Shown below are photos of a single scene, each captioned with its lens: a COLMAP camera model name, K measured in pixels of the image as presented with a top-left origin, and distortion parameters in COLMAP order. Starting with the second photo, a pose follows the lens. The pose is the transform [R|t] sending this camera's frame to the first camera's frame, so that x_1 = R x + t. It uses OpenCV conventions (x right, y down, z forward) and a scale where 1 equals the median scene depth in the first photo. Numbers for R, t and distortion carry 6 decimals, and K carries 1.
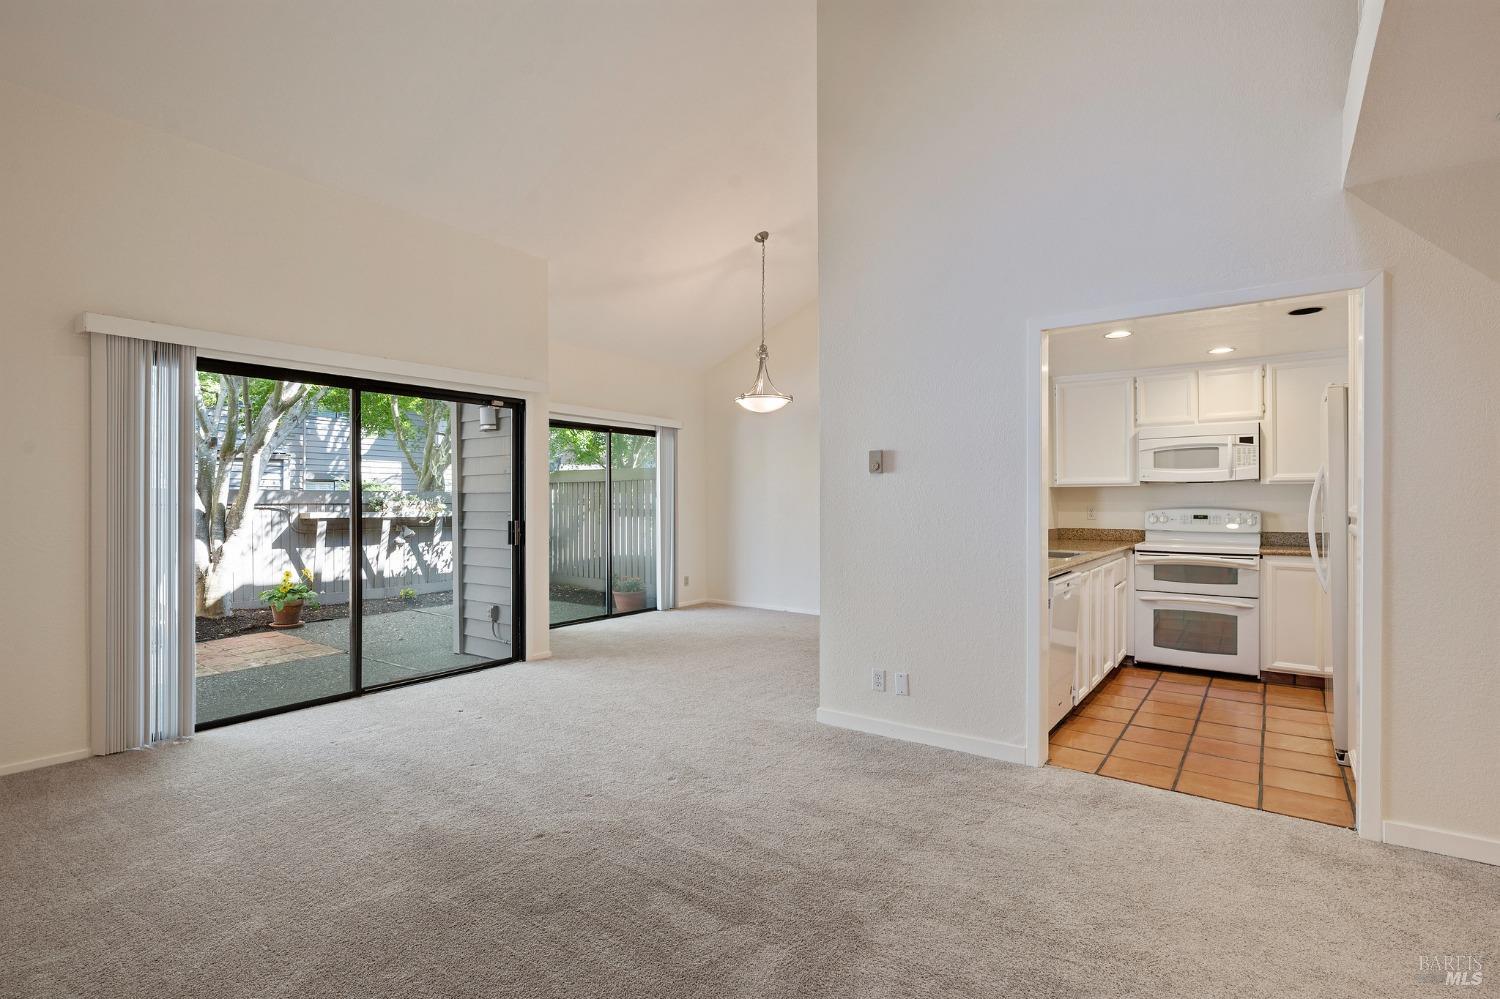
lens RADIAL K [[734.0, 0, 749.2], [0, 734.0, 495.1], [0, 0, 1]] dist [-0.000189, -0.000013]
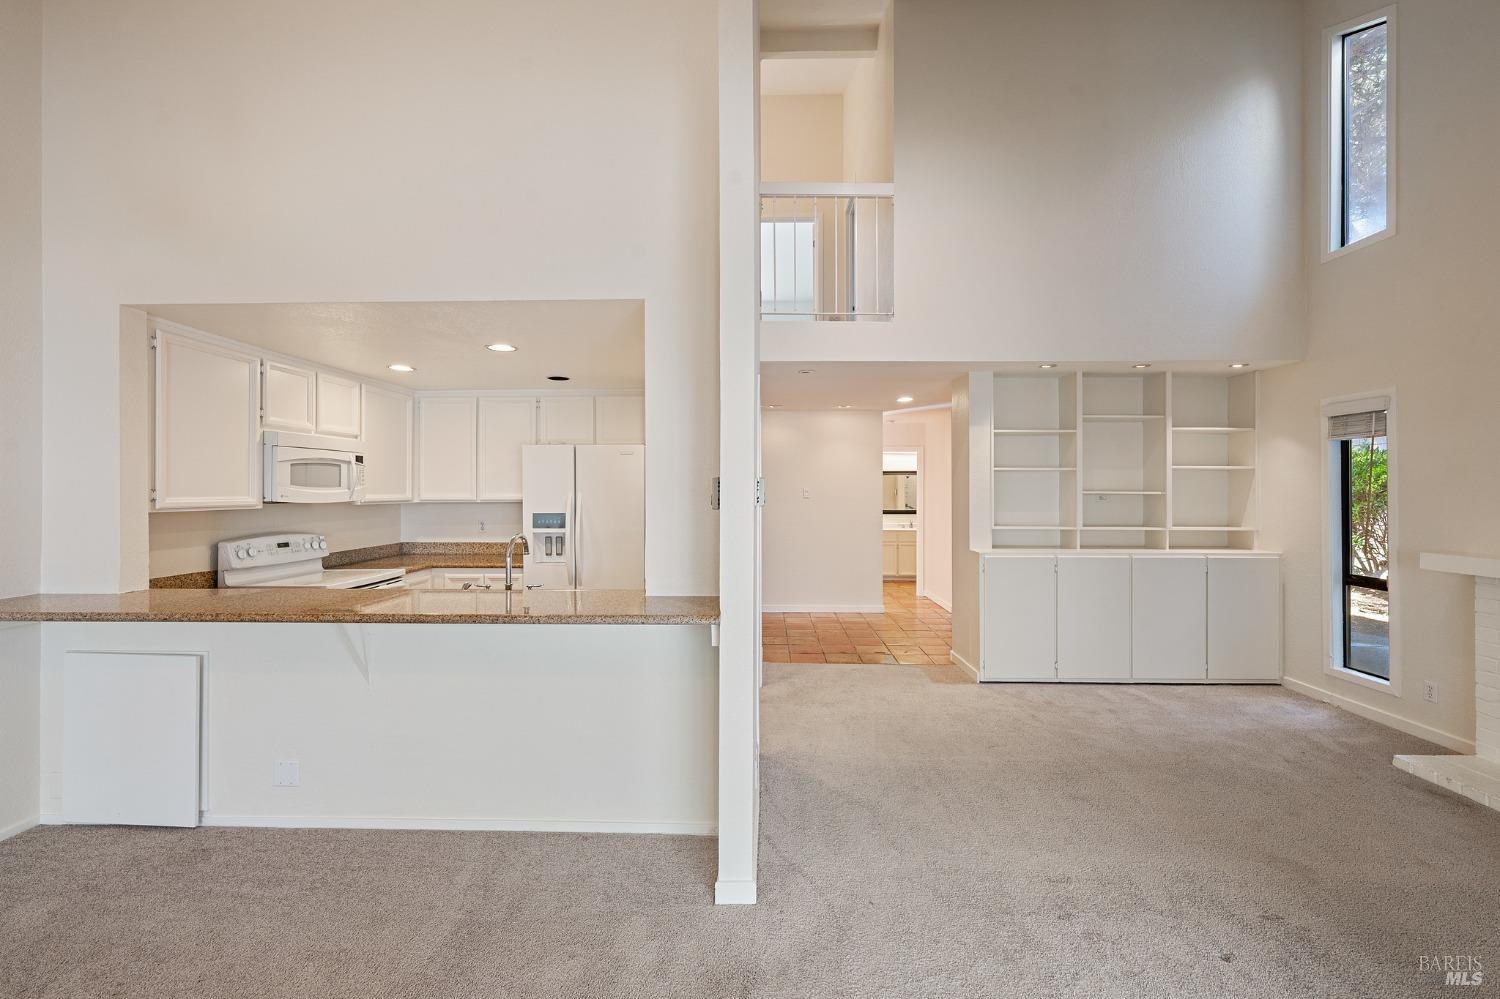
lens RADIAL K [[603.5, 0, 757.3], [0, 603.5, 494.5], [0, 0, 1]] dist [0.001703, 0.000140]
pose [[-0.574876, 0.002651, 0.818236, -0.245856], [0.000086, 0.999995, -0.003179, -0.024643], [-0.818240, -0.001757, -0.574874, 0.957243]]
